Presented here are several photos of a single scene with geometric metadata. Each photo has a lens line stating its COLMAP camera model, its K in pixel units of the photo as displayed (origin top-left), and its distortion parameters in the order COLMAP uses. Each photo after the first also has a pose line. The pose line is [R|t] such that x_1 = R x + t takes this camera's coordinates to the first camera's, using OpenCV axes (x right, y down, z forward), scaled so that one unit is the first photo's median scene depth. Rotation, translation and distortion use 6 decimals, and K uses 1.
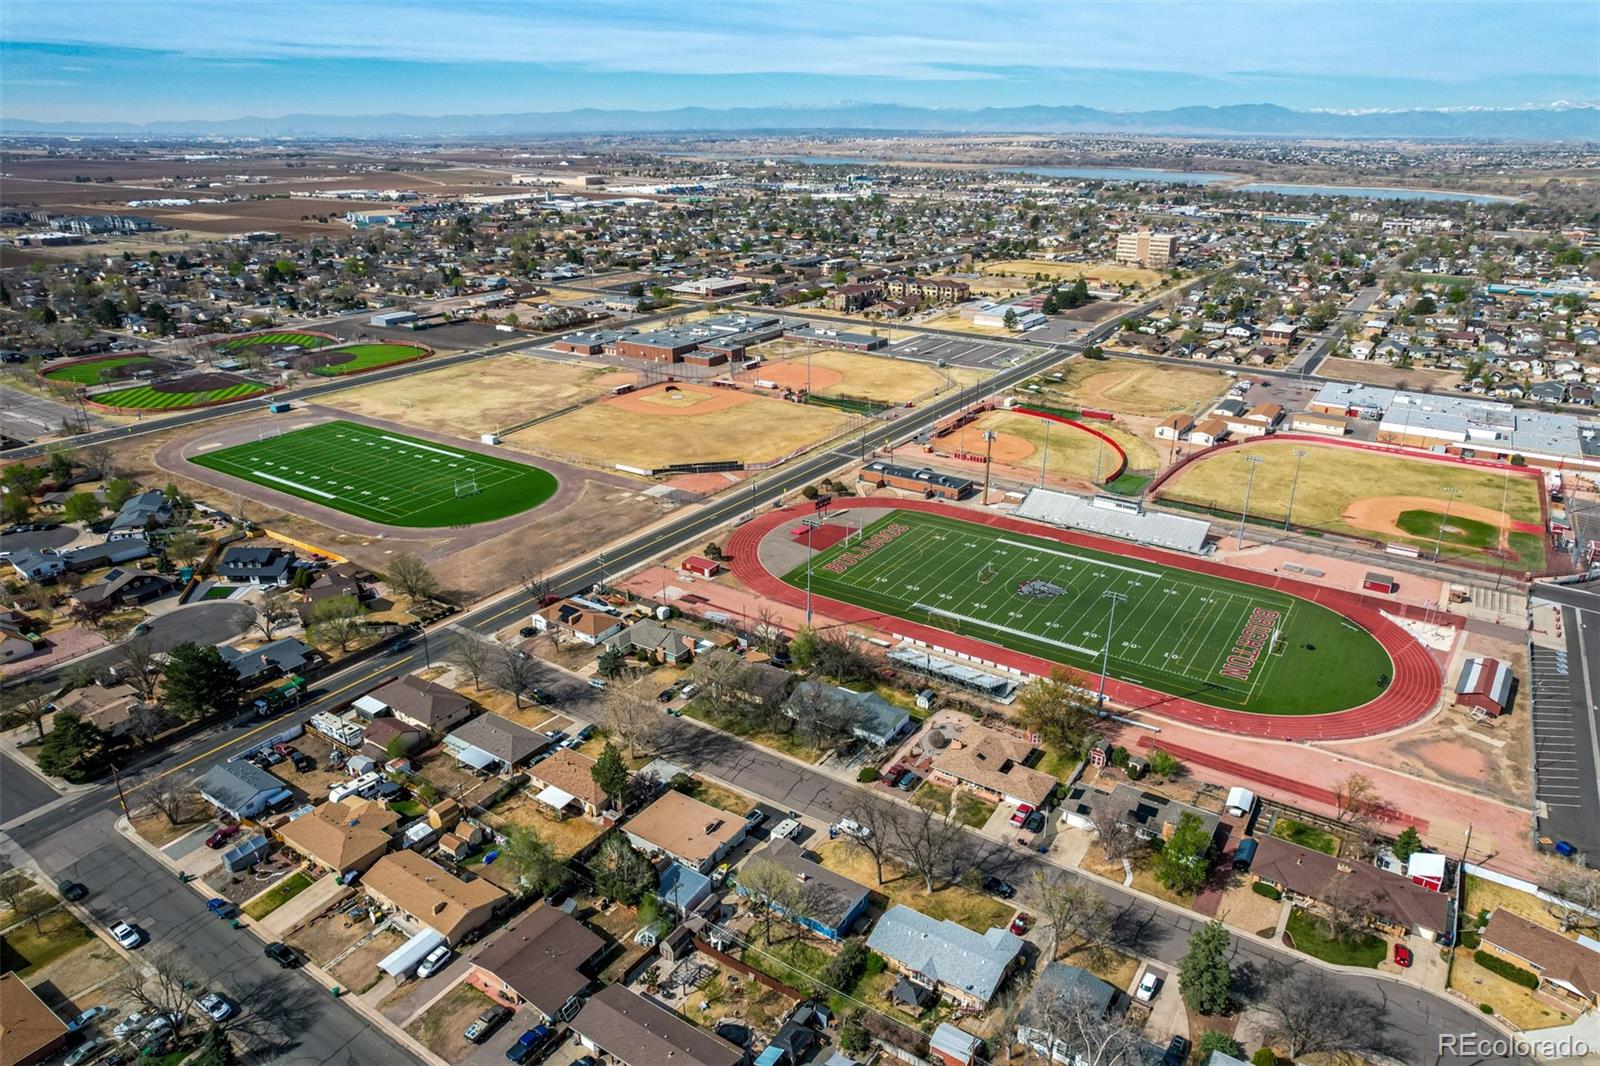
lens RADIAL K [[1027.0, 0, 812.0], [0, 1027.0, 534.8], [0, 0, 1]] dist [-0.065469, 0.049698]
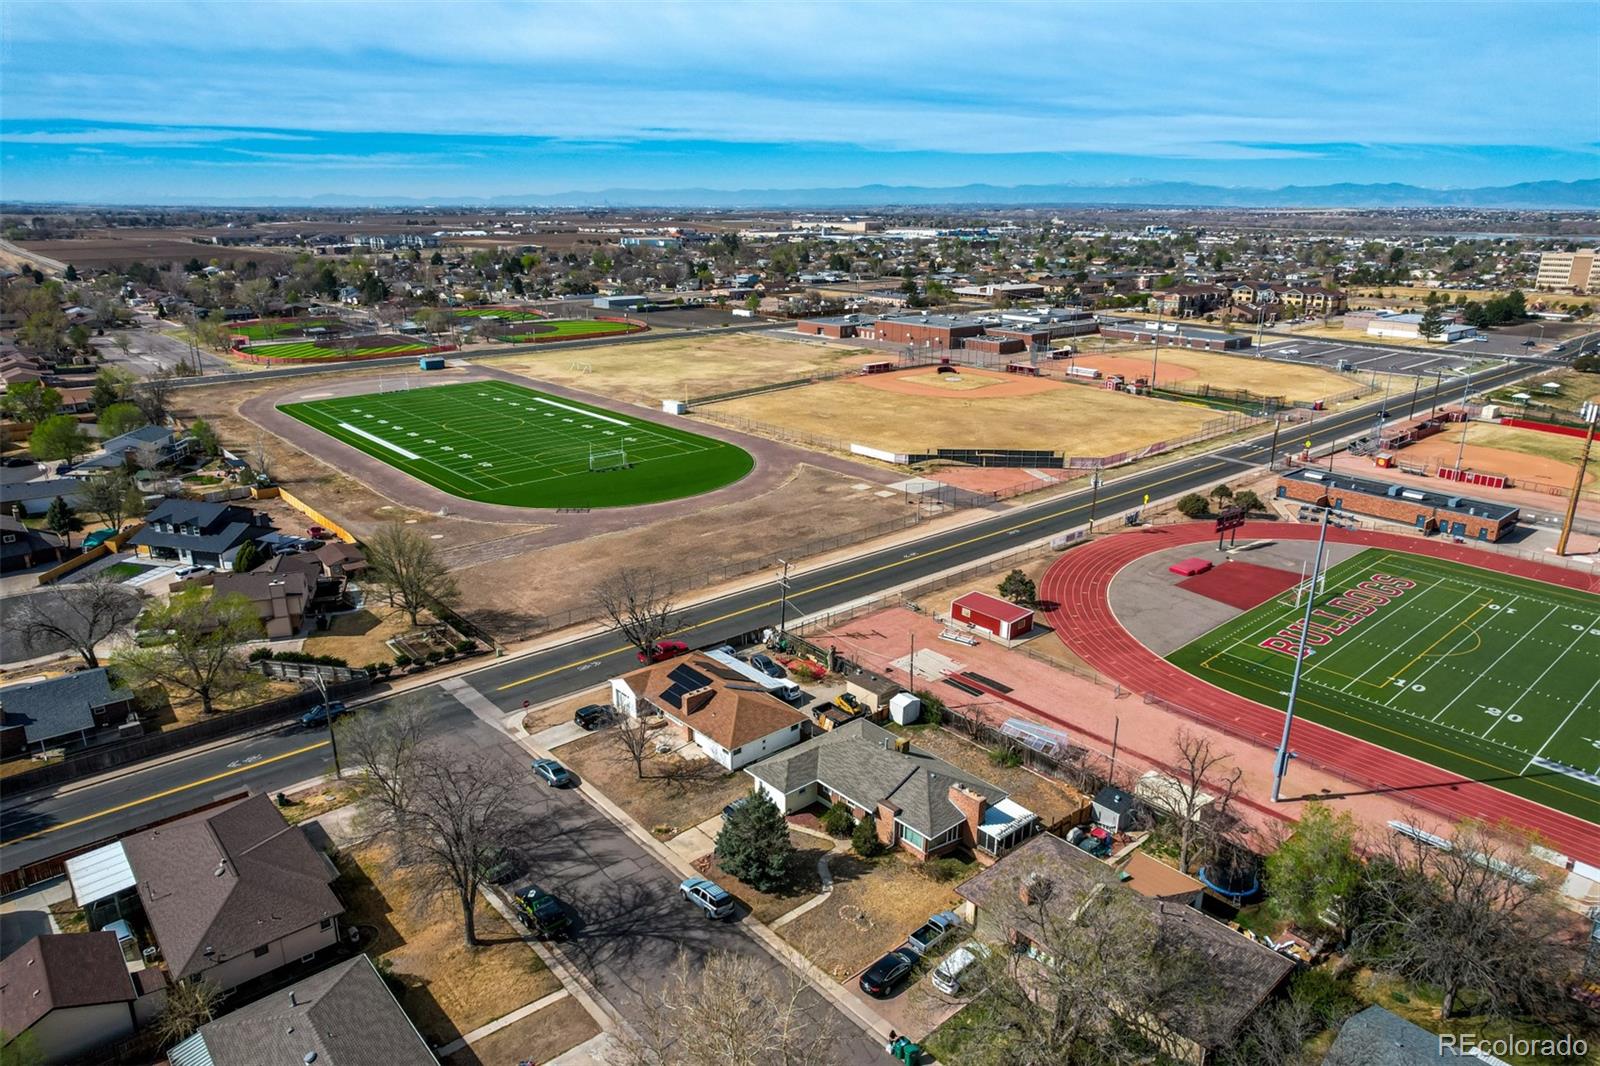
lens RADIAL K [[1027.0, 0, 812.0], [0, 1027.0, 534.8], [0, 0, 1]] dist [-0.065469, 0.049698]
pose [[0.966330, 0.081423, -0.244083, -0.065255], [-0.098243, 0.993498, -0.057529, 0.025058], [0.237812, 0.079571, 0.968046, 0.443158]]
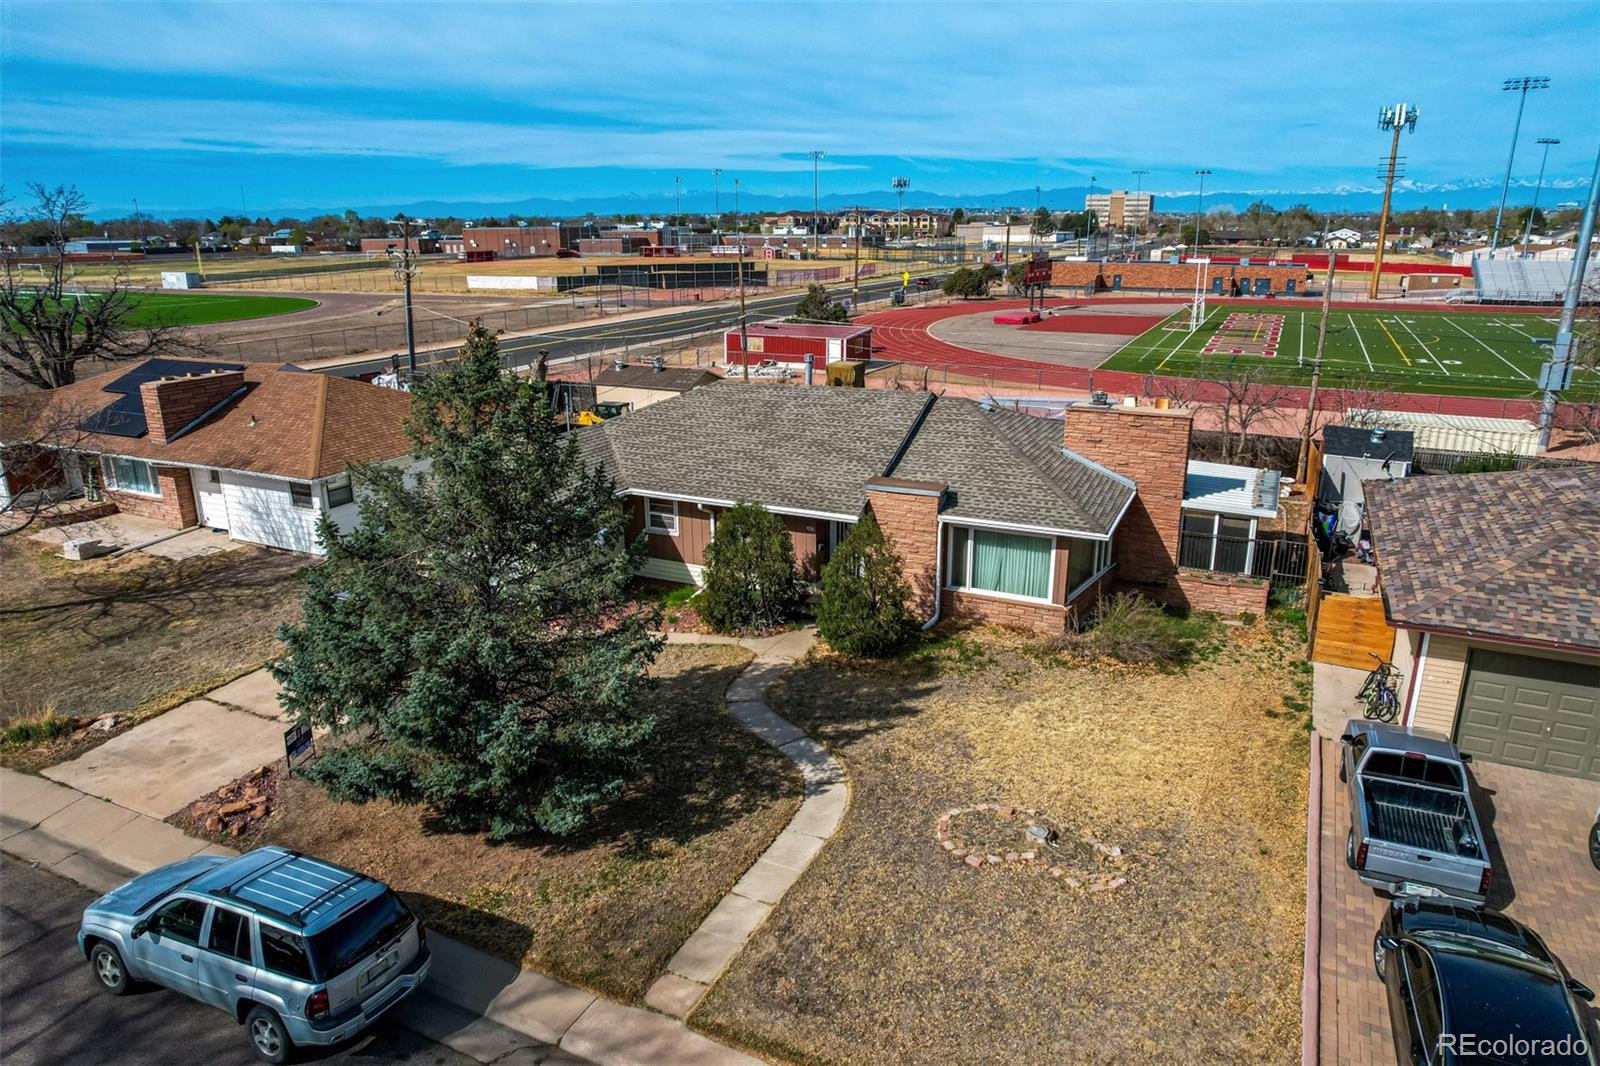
lens RADIAL K [[1027.0, 0, 812.0], [0, 1027.0, 534.8], [0, 0, 1]] dist [-0.065469, 0.049698]
pose [[0.989696, -0.050915, 0.133829, -0.123501], [0.061885, 0.994941, -0.079132, 0.087384], [-0.129123, 0.086599, 0.987840, 0.633403]]
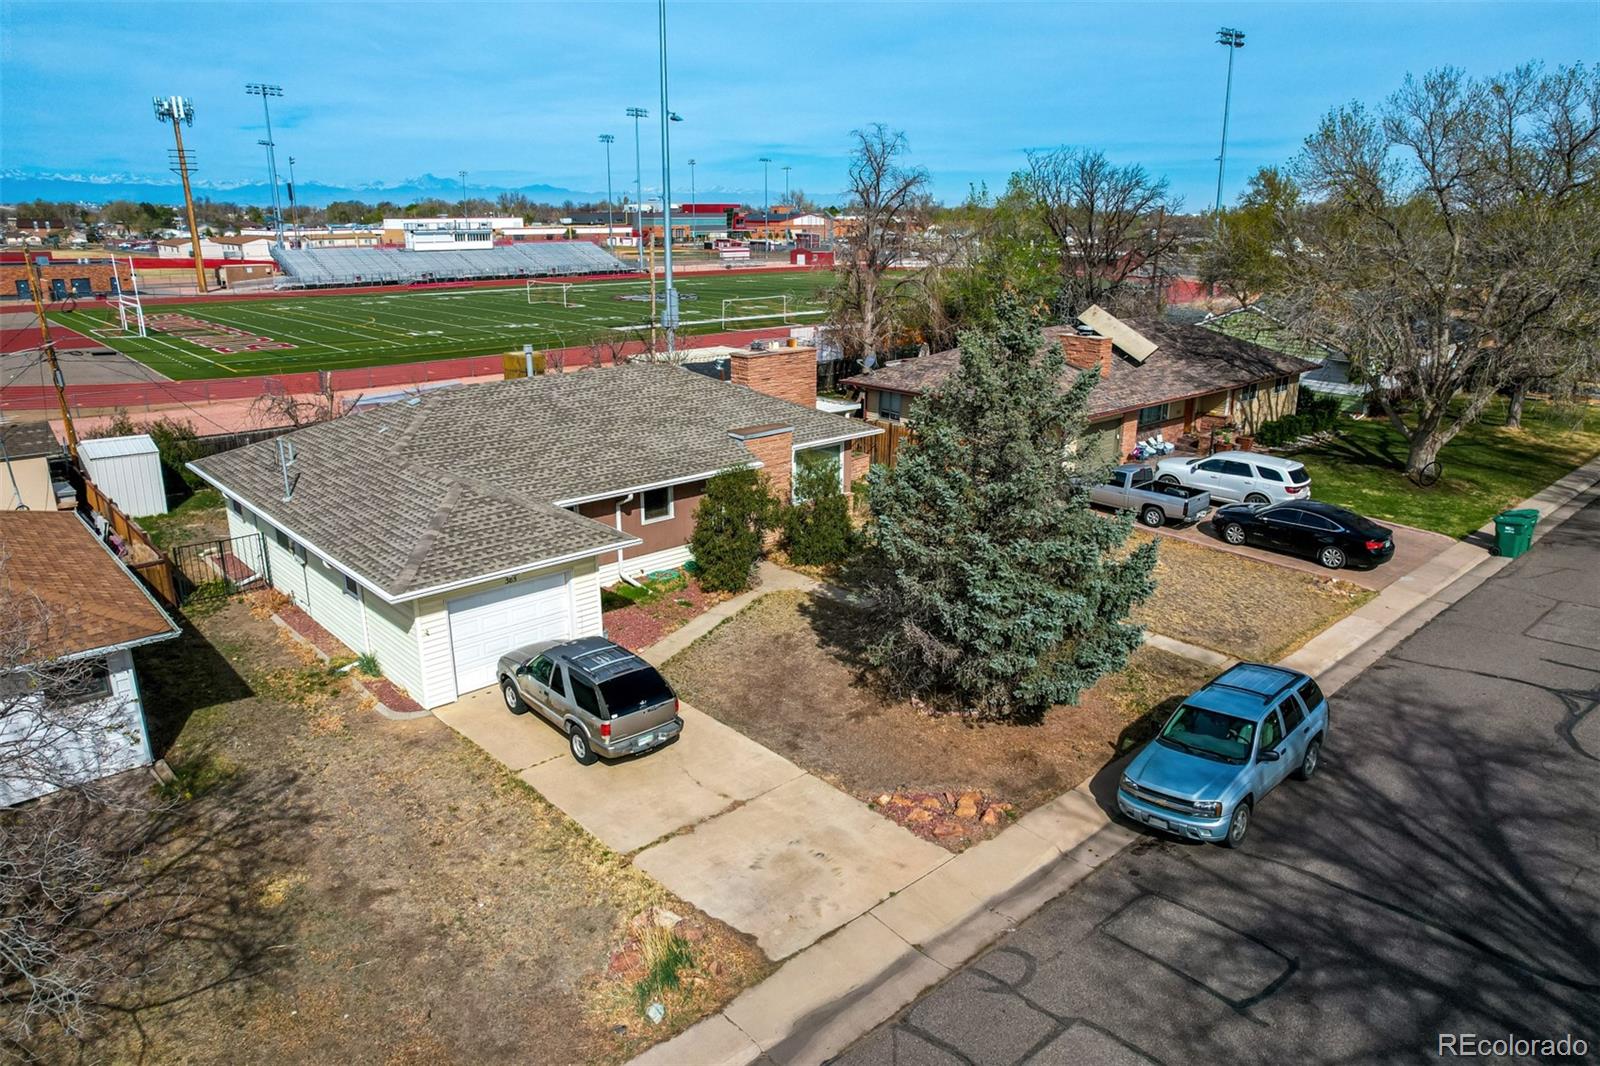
lens RADIAL K [[1027.0, 0, 812.0], [0, 1027.0, 534.8], [0, 0, 1]] dist [-0.065469, 0.049698]
pose [[0.234383, -0.292415, 0.927123, -0.195608], [0.356637, 0.913060, 0.197819, 0.069364], [-0.904364, 0.284281, 0.318292, 0.678680]]
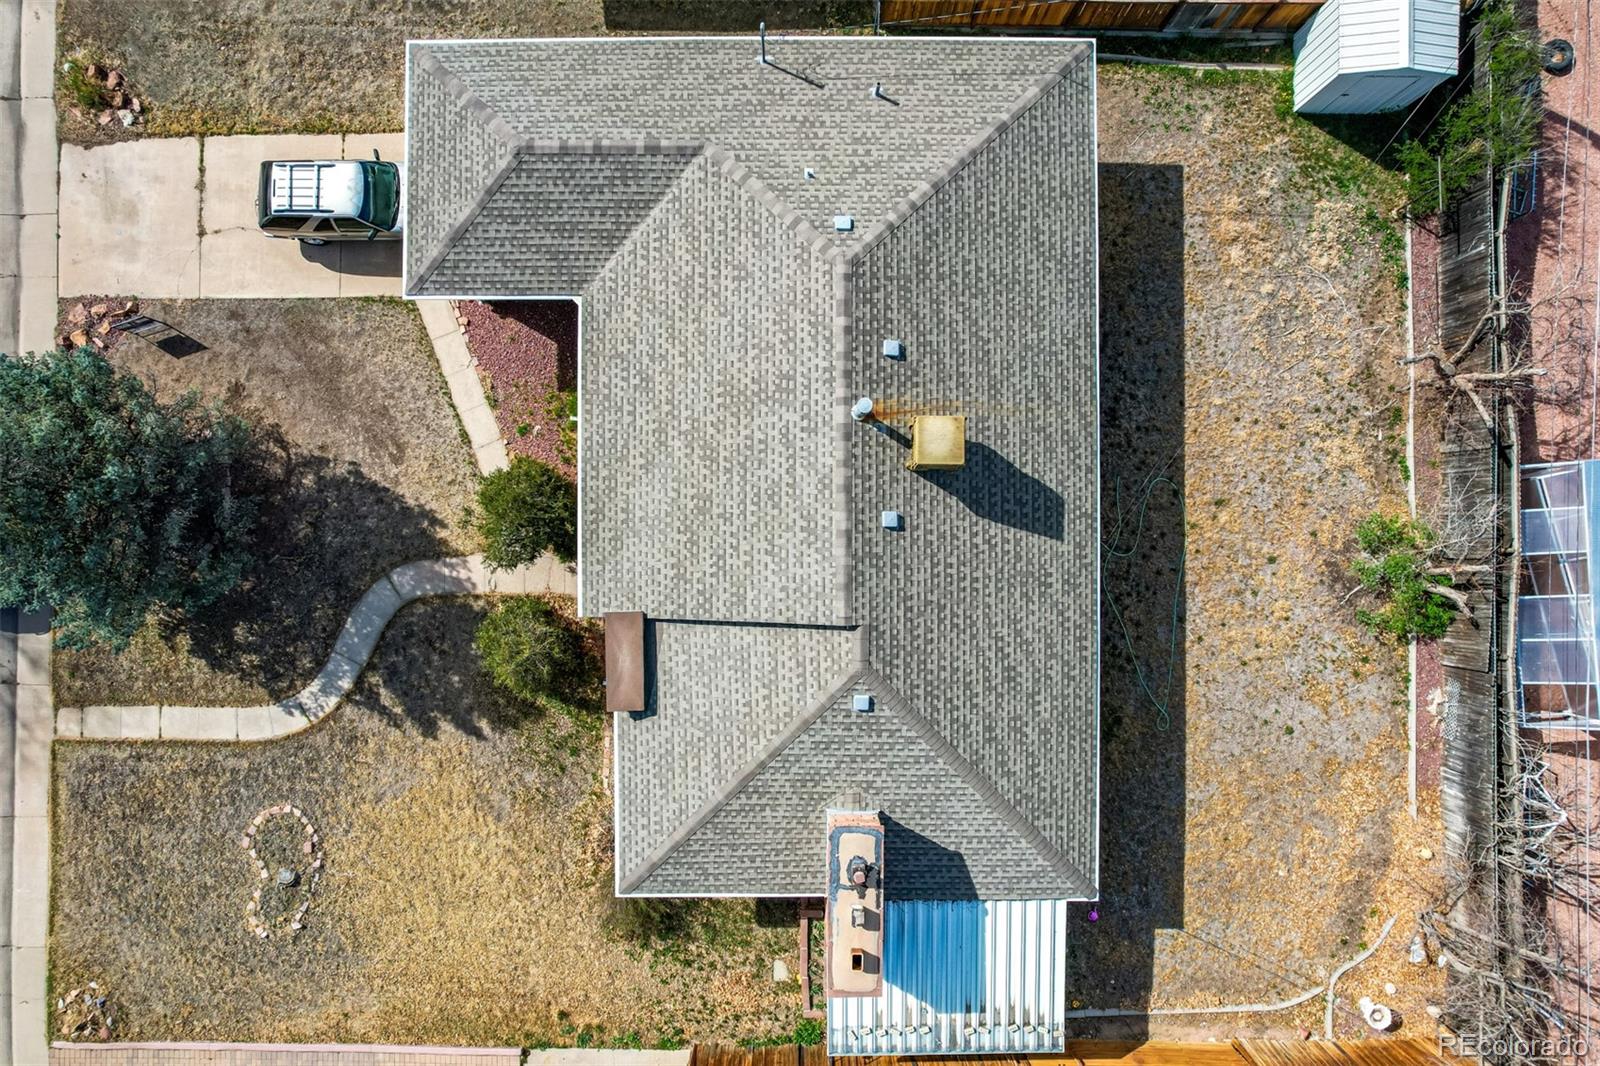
lens RADIAL K [[1027.0, 0, 812.0], [0, 1027.0, 534.8], [0, 0, 1]] dist [-0.065469, 0.049698]
pose [[0.540968, 0.841024, 0.005588, -0.106366], [-0.309736, 0.193044, 0.931020, 0.011330], [0.781931, -0.505383, 0.364926, 0.700540]]
